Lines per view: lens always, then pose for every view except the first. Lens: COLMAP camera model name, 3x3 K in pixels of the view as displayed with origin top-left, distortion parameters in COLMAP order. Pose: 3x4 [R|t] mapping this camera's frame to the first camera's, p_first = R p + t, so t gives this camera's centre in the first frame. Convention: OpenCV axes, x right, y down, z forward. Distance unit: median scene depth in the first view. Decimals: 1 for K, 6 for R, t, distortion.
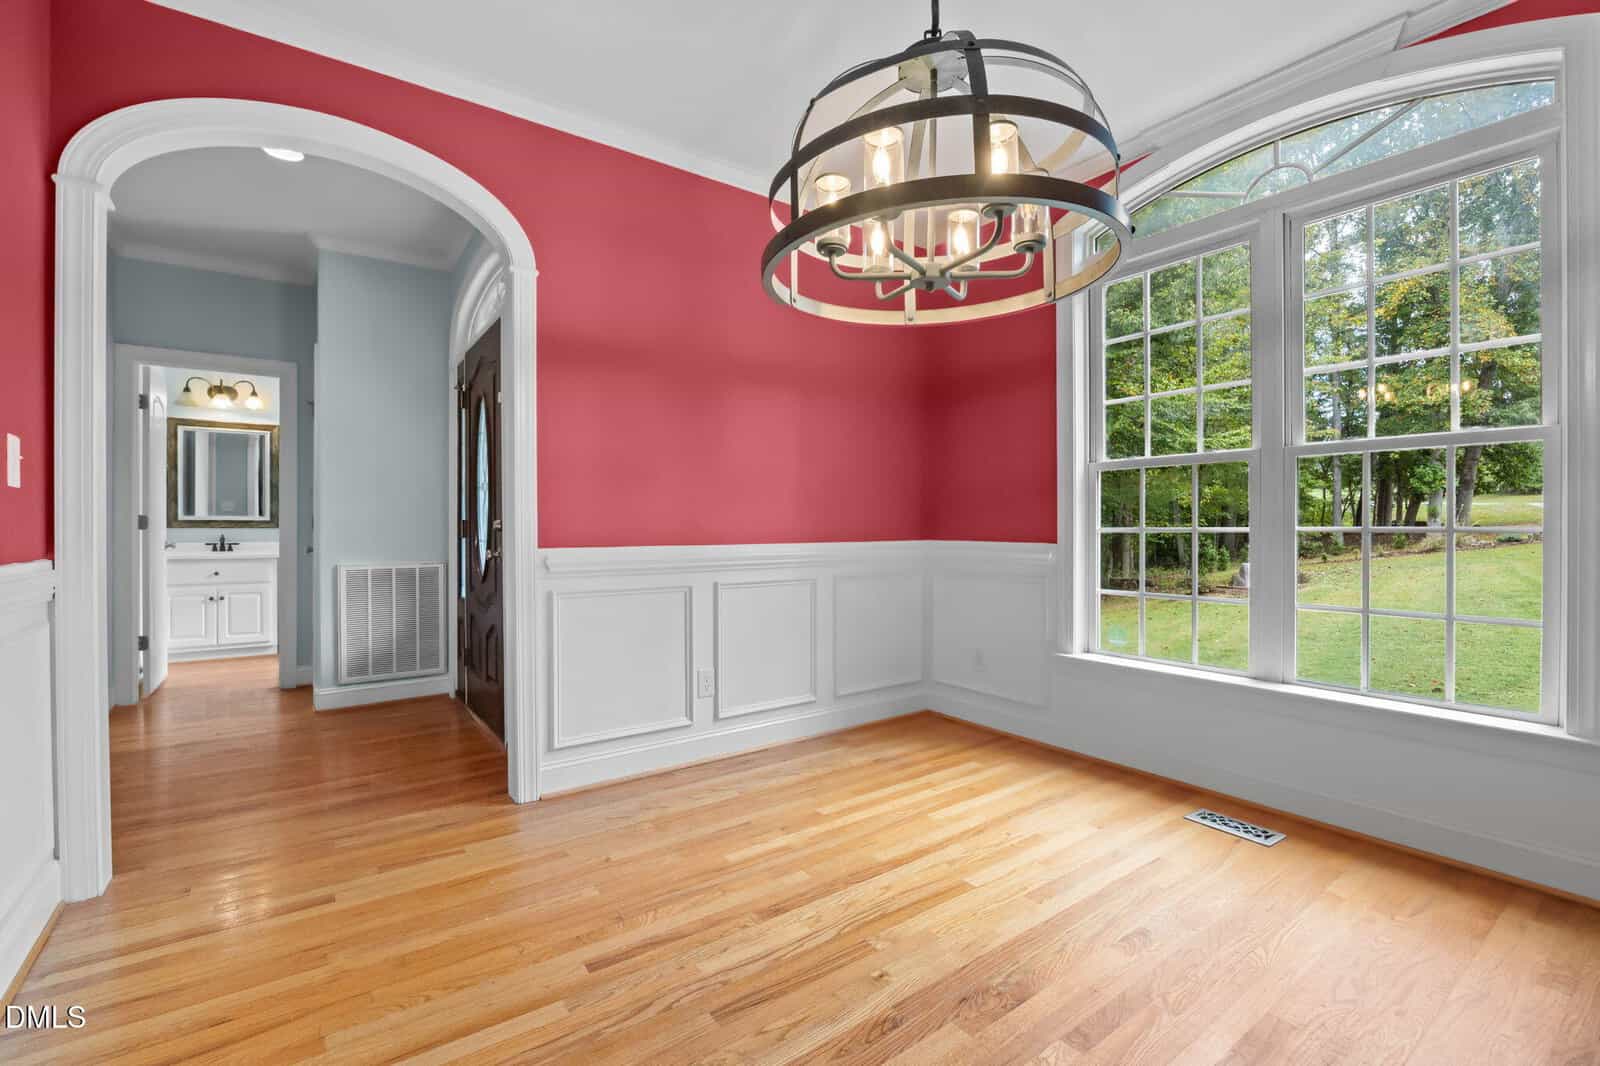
lens RADIAL K [[701.0, 0, 794.5], [0, 701.0, 530.1], [0, 0, 1]] dist [-0.012899, 0.000289]
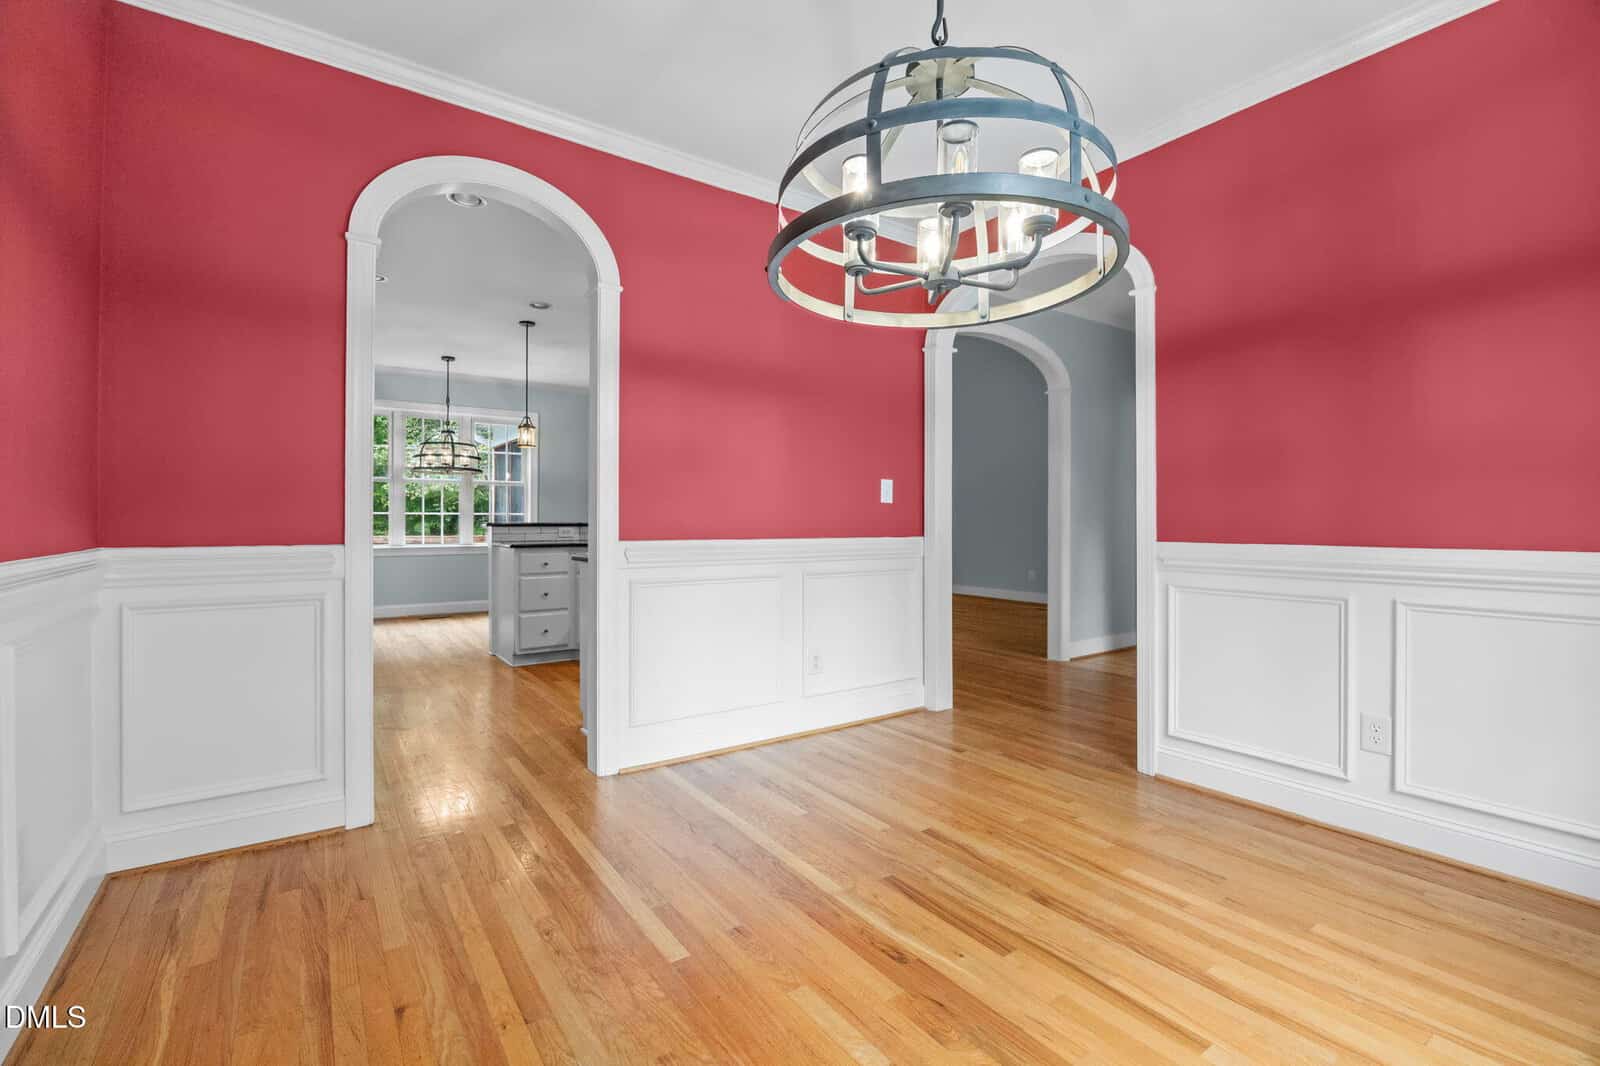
lens RADIAL K [[701.0, 0, 795.2], [0, 701.0, 524.2], [0, 0, 1]] dist [-0.012899, 0.000289]
pose [[-0.009472, 0.009216, -0.999913, 0.828409], [-0.002804, 0.999953, 0.009243, -0.009296], [0.999951, 0.002892, -0.009446, 0.541876]]
